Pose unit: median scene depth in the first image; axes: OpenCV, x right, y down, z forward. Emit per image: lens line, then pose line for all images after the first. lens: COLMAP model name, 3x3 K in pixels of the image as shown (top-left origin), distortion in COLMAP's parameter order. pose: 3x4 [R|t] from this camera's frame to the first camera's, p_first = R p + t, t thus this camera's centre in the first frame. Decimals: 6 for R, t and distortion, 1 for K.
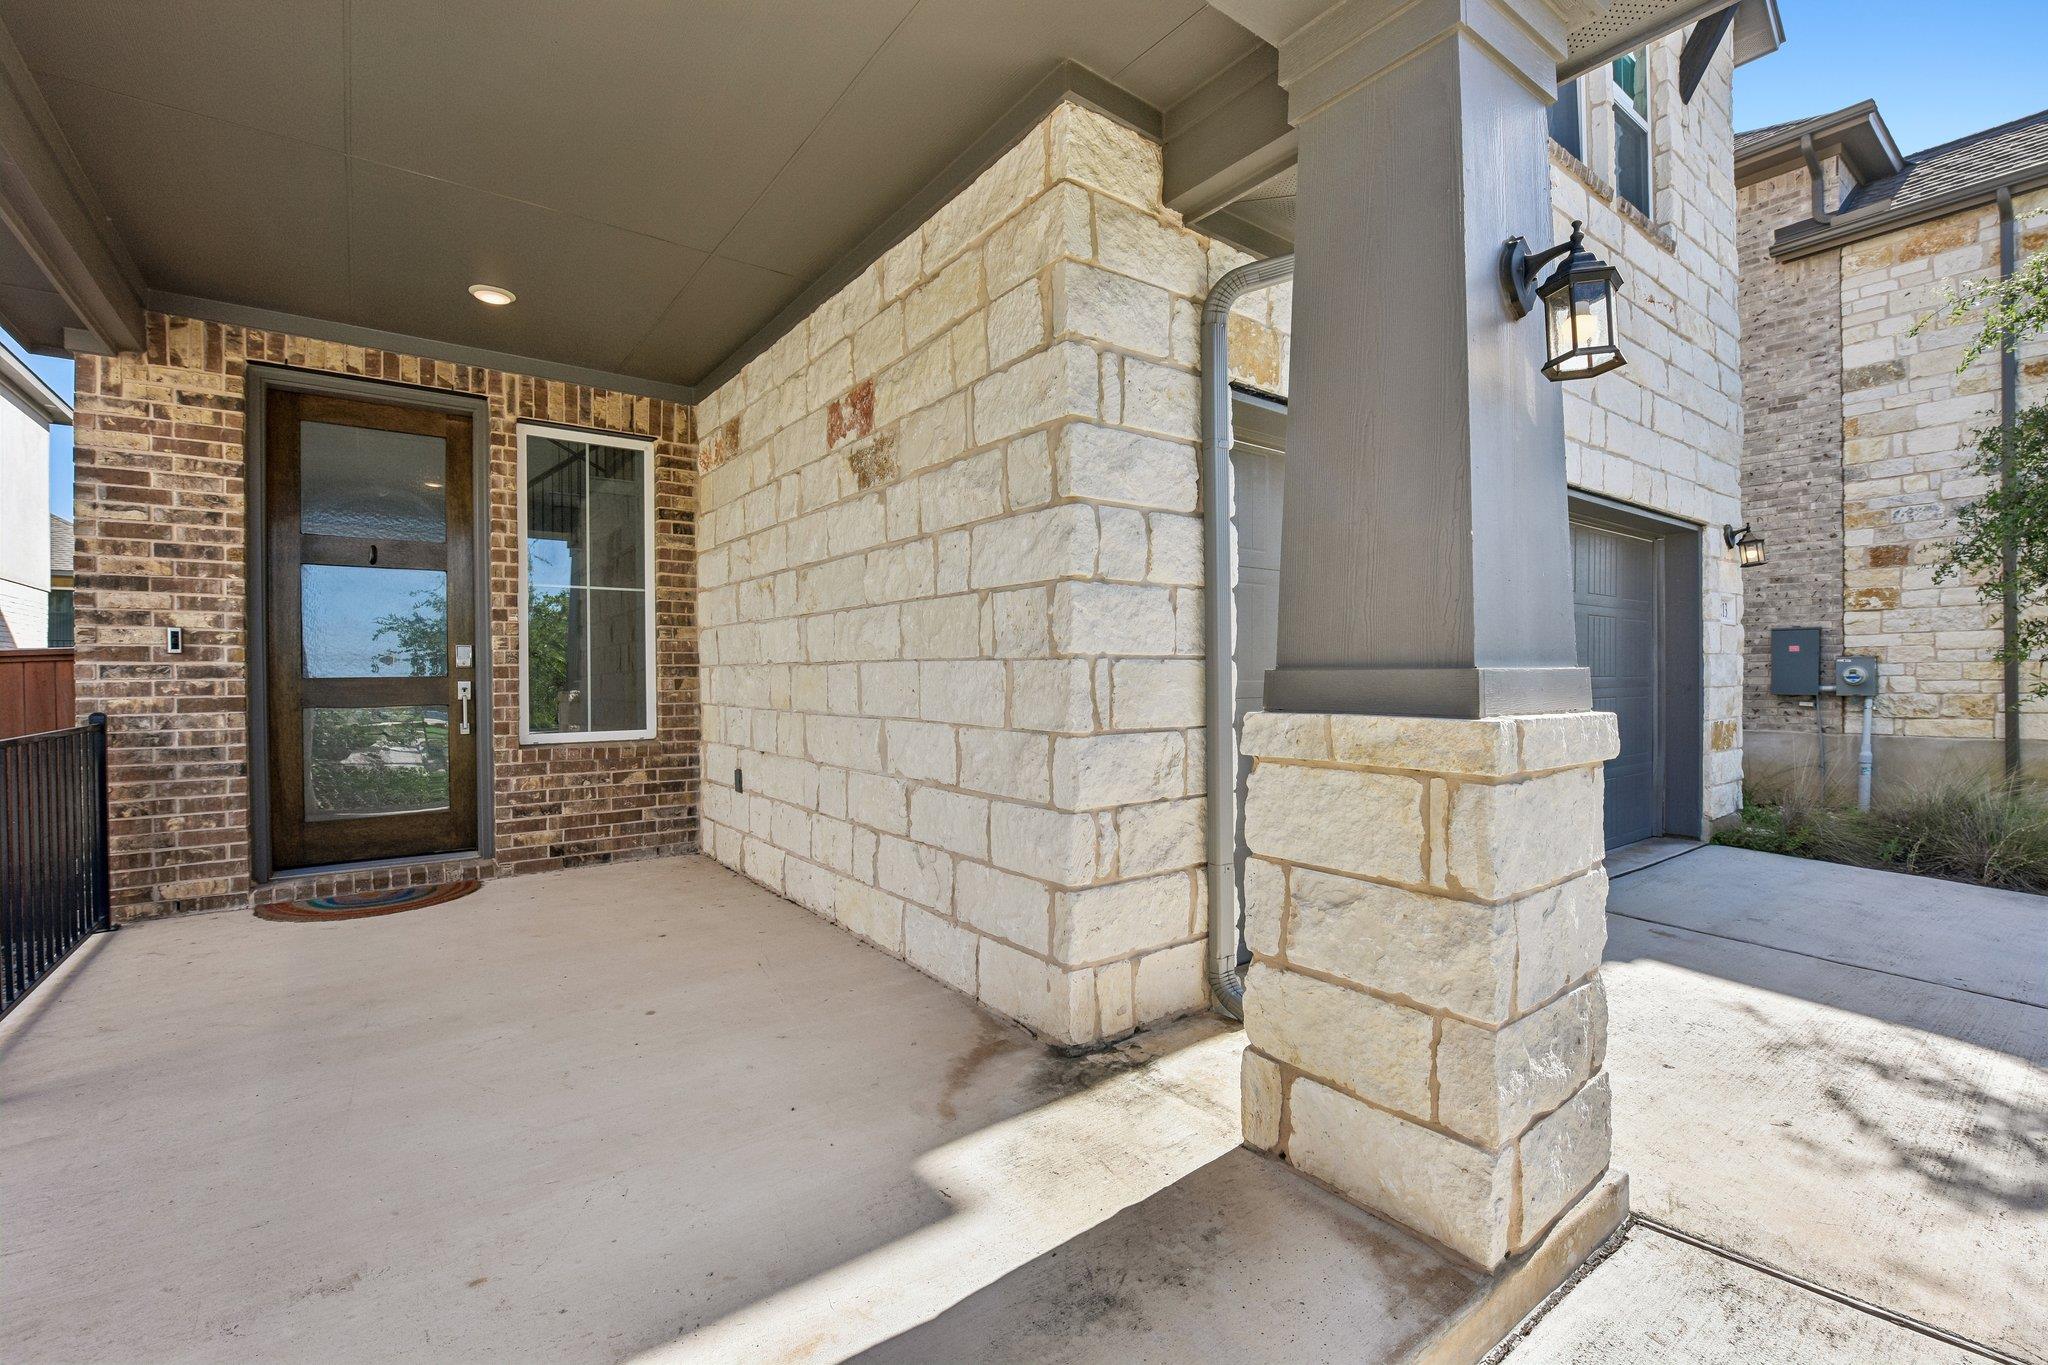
lens RADIAL K [[920.9, 0, 1026.7], [0, 920.9, 671.0], [0, 0, 1]] dist [-0.012619, -0.001569]
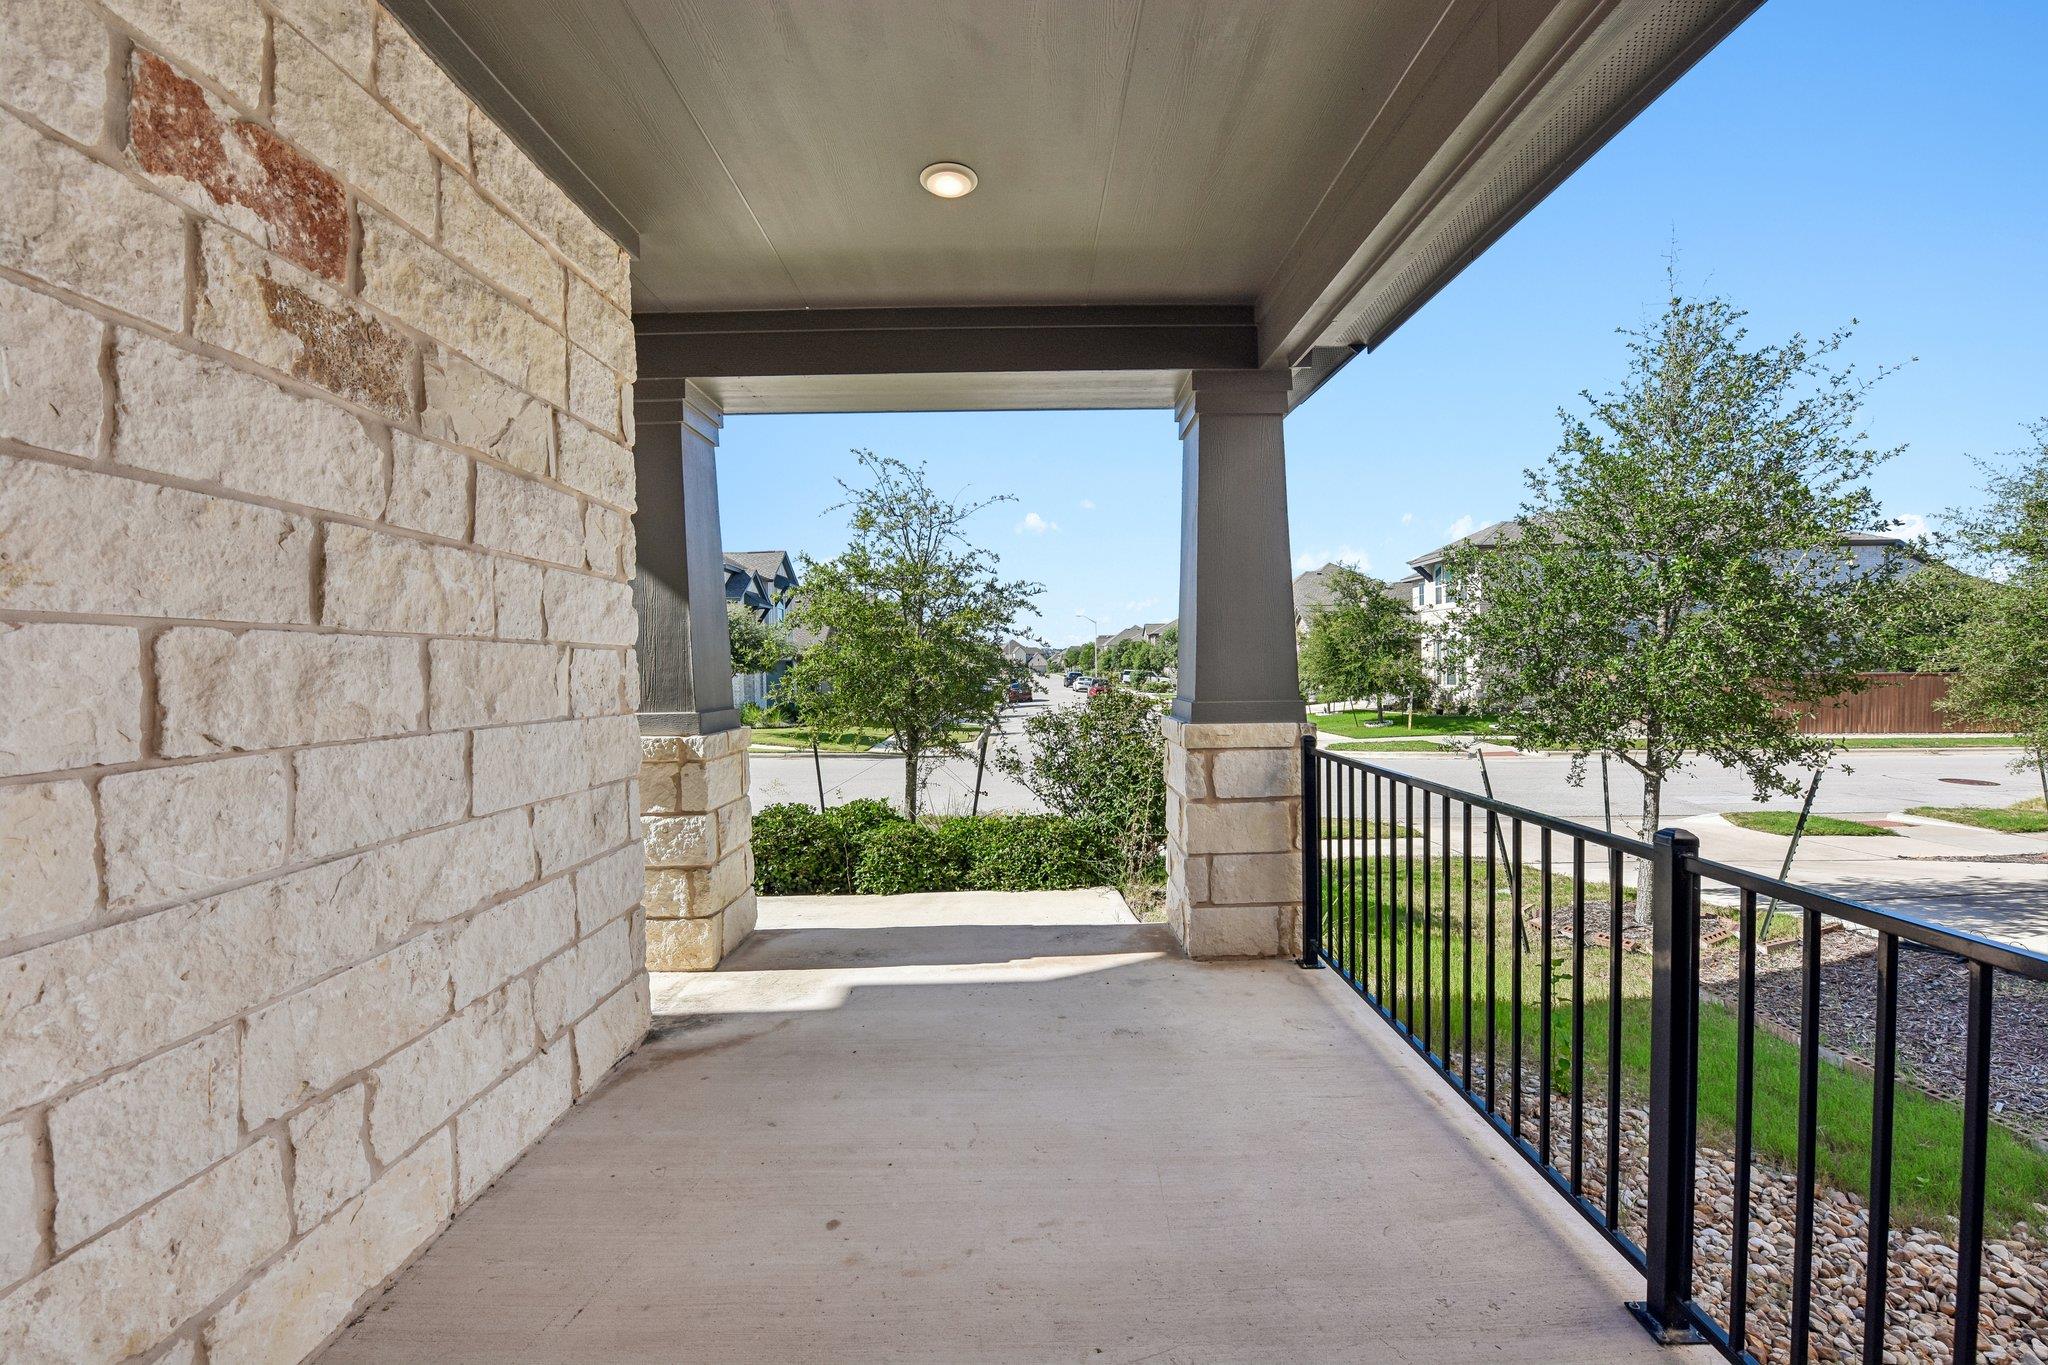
lens RADIAL K [[830.3, 0, 1027.2], [0, 830.3, 687.8], [0, 0, 1]] dist [0.005253, -0.001170]
pose [[-0.813185, 0.005535, 0.581979, -0.755529], [0.020984, 0.999583, 0.019814, -0.042566], [-0.581627, 0.028325, -0.812962, 1.183027]]
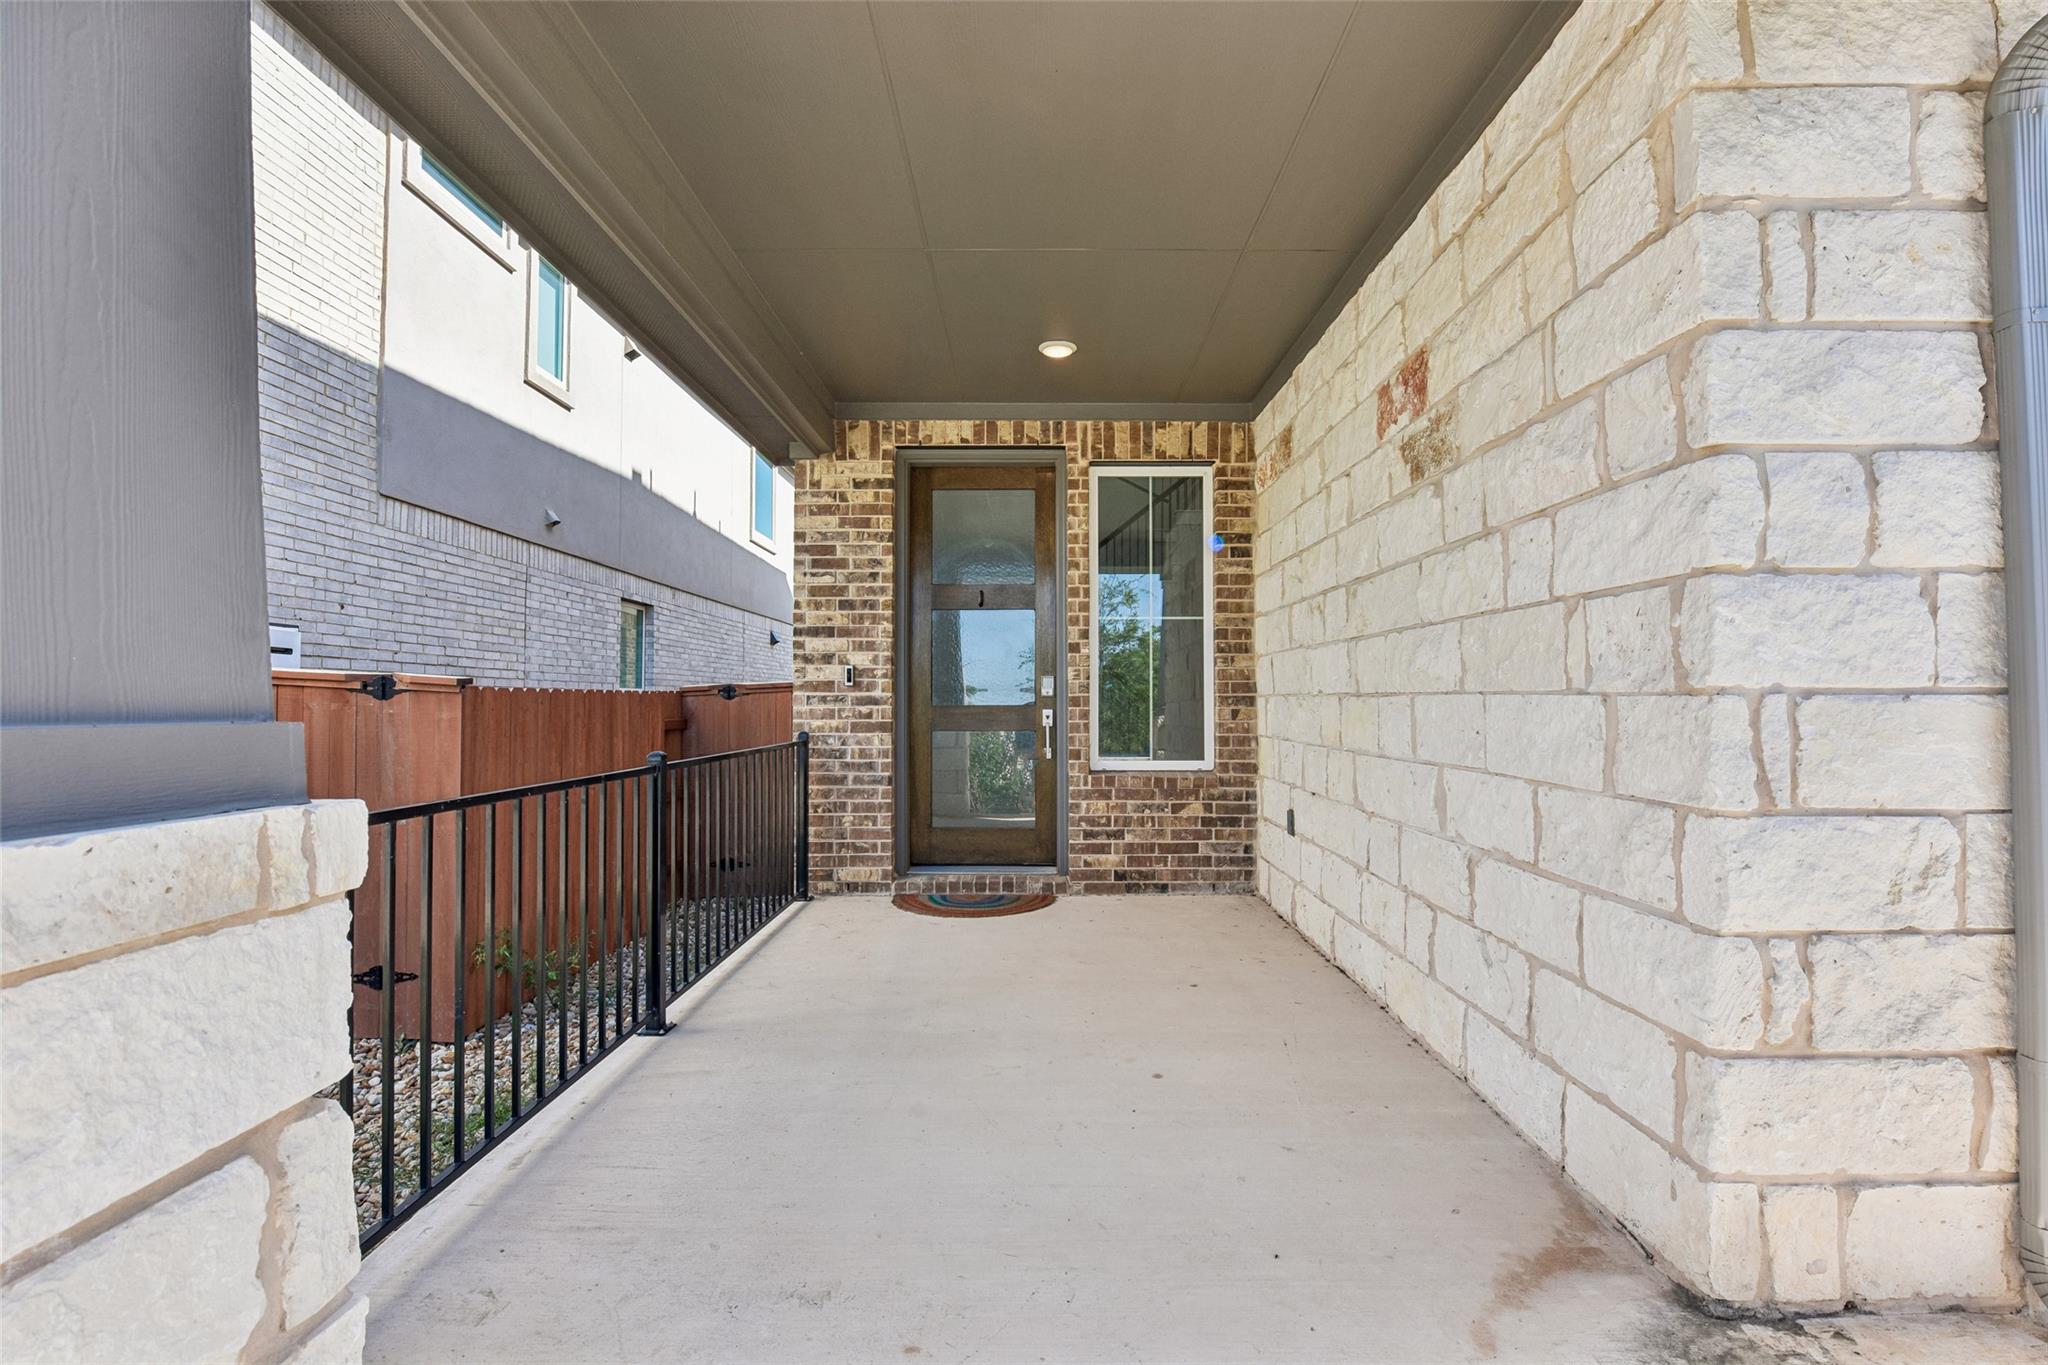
lens RADIAL K [[920.9, 0, 1027.2], [0, 920.9, 678.0], [0, 0, 1]] dist [-0.012619, -0.001569]
pose [[0.793820, -0.009322, -0.608081, 0.043275], [-0.000506, 0.999872, -0.015990, -0.011166], [0.608153, 0.013001, 0.793714, 0.150433]]
